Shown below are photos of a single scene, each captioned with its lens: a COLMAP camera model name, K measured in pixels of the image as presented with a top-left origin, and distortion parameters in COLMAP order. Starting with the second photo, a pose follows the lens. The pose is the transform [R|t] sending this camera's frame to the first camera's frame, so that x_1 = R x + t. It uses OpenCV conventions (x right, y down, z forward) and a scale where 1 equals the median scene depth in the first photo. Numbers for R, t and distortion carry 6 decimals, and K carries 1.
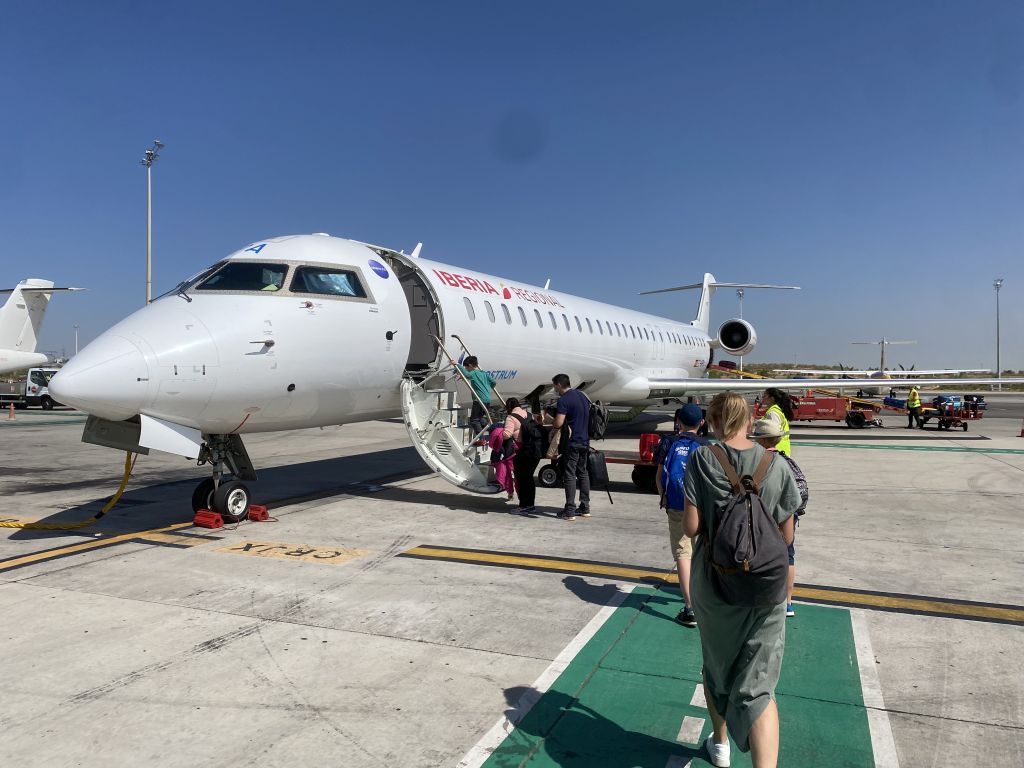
lens RADIAL K [[778.4, 0, 512.5], [0, 778.4, 384.8], [0, 0, 1]] dist [0.012486, -0.006484]
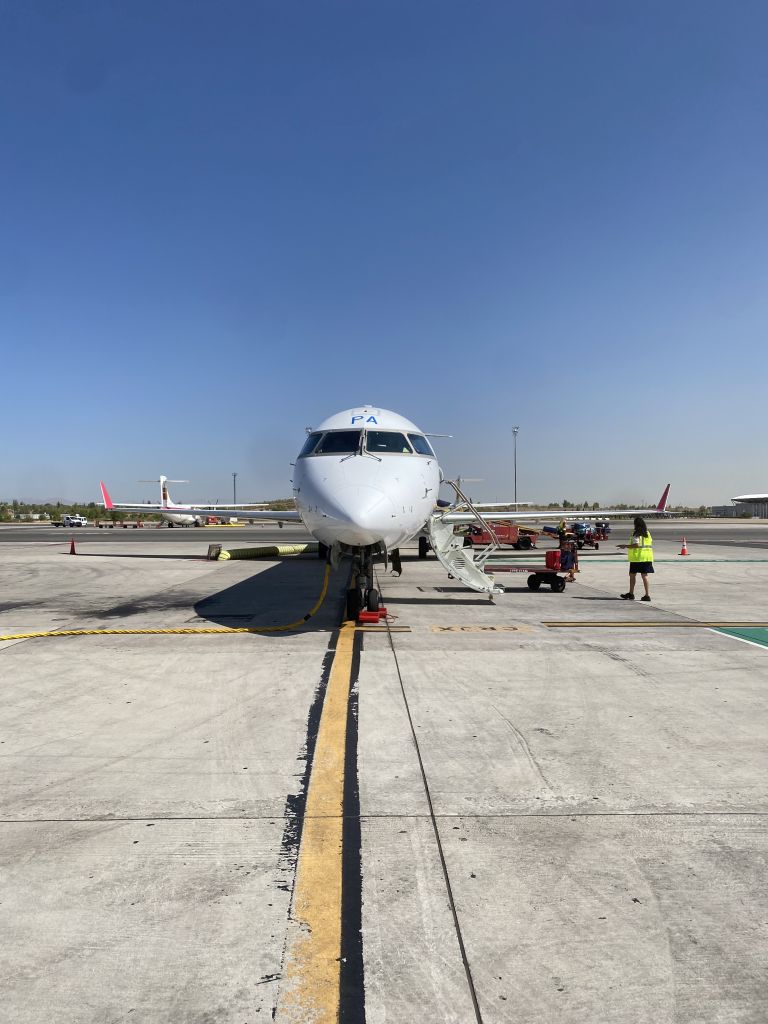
lens RADIAL K [[778.4, 0, 382.9], [0, 778.4, 511.3], [0, 0, 1]] dist [0.012486, -0.006484]
pose [[0.922687, -0.005539, 0.385510, -0.285760], [0.007776, 0.999961, -0.004244, -0.003902], [-0.385471, 0.006913, 0.922694, -0.107081]]
